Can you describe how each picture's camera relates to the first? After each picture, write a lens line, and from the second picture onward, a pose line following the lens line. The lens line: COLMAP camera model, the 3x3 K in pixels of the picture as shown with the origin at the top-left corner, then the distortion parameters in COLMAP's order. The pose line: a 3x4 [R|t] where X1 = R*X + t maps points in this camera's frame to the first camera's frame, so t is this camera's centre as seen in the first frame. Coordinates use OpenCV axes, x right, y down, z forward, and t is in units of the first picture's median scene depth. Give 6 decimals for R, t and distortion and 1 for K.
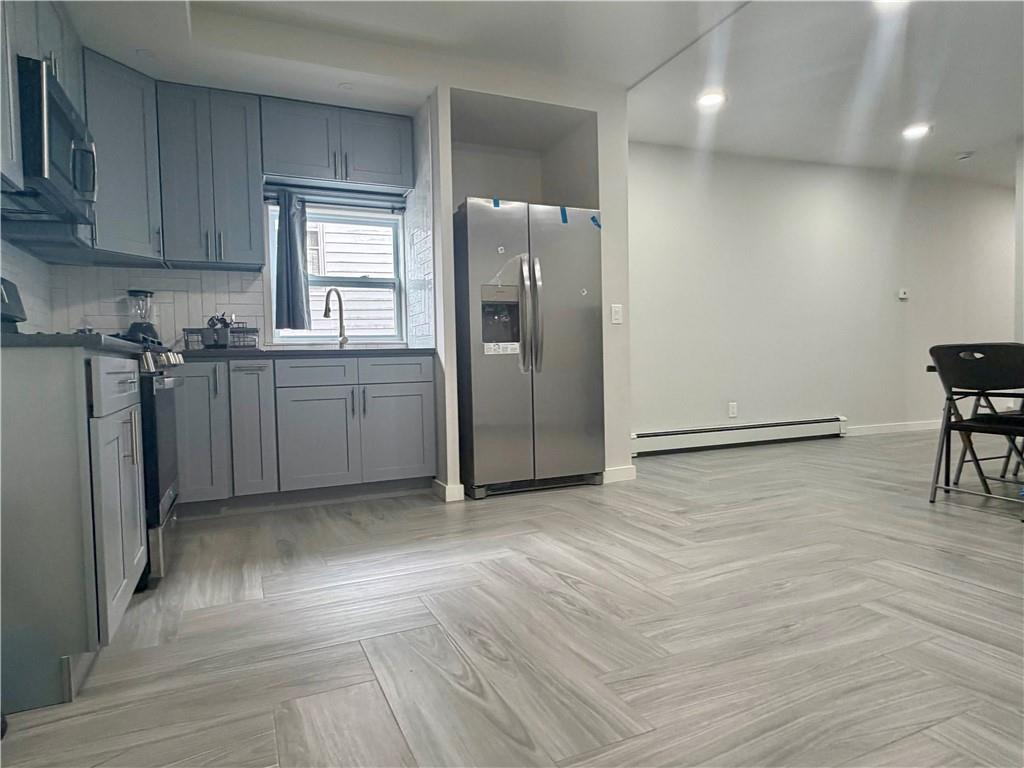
lens RADIAL K [[613.0, 0, 506.8], [0, 613.0, 380.9], [0, 0, 1]] dist [0.013885, 0.000258]
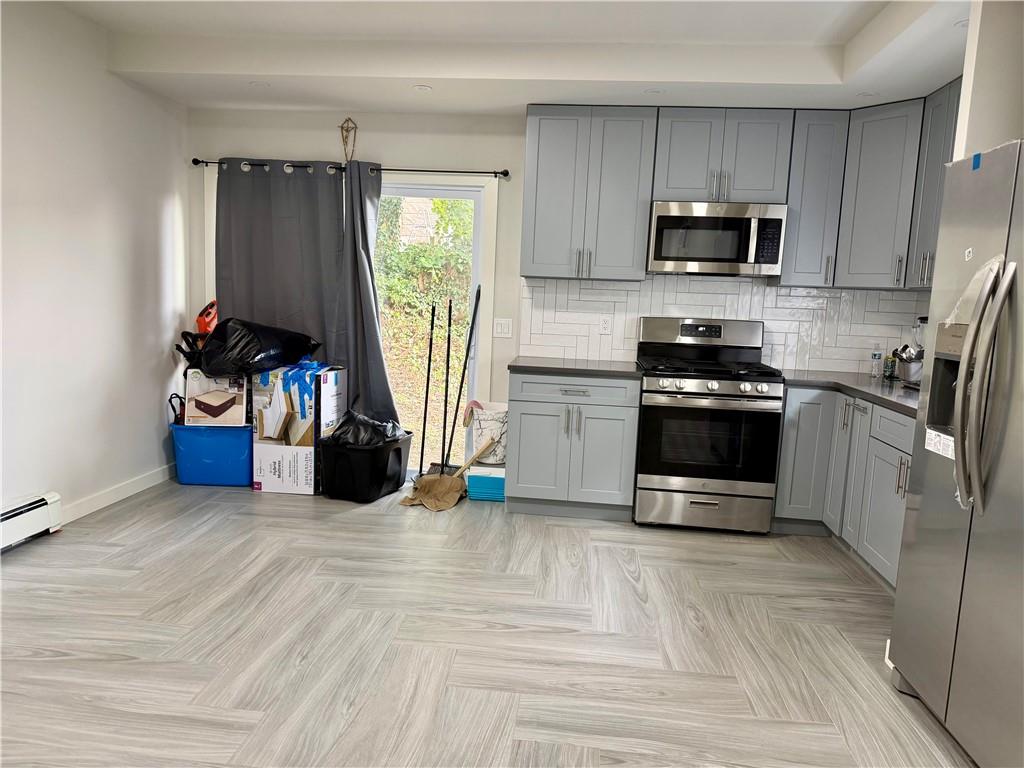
lens RADIAL K [[728.2, 0, 520.6], [0, 728.2, 374.9], [0, 0, 1]] dist [0.038530, -0.045040]
pose [[-0.492602, 0.092214, -0.865356, 0.726844], [-0.065629, 0.987602, 0.142599, -0.182749], [0.867777, 0.127037, -0.480443, 1.012305]]
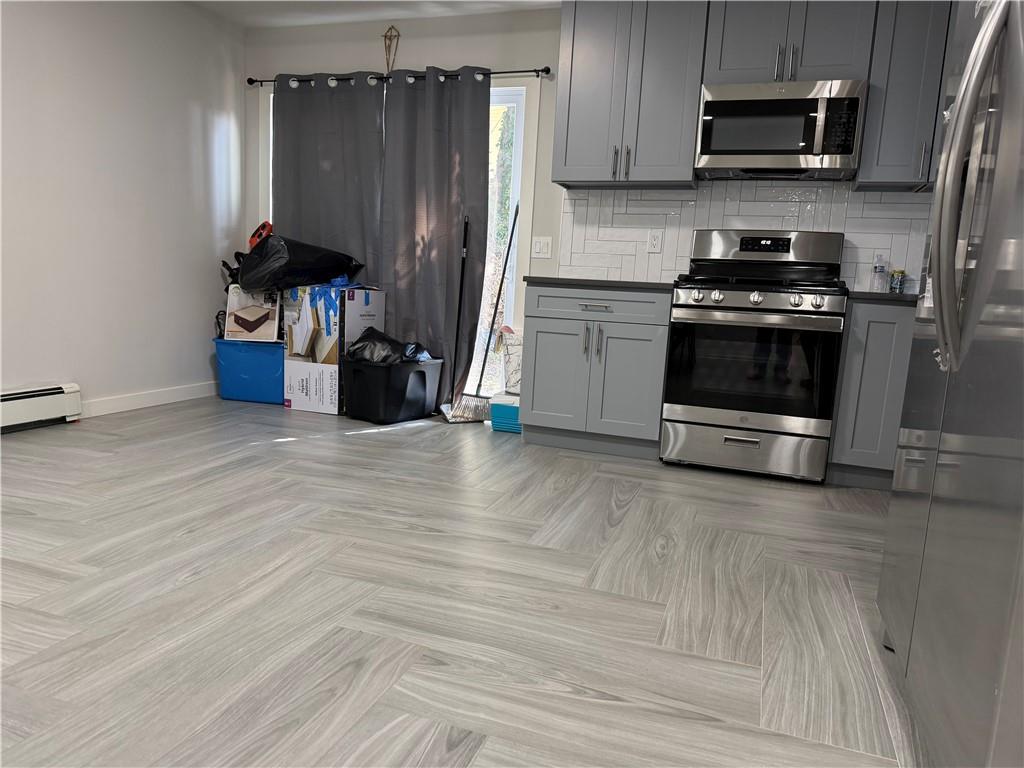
lens RADIAL K [[728.2, 0, 520.4], [0, 728.2, 384.1], [0, 0, 1]] dist [0.038530, -0.045040]
pose [[-0.684366, 0.083214, -0.724375, 0.501162], [-0.067967, 0.981860, 0.177006, -0.062004], [0.725964, 0.170371, -0.666296, 1.155420]]
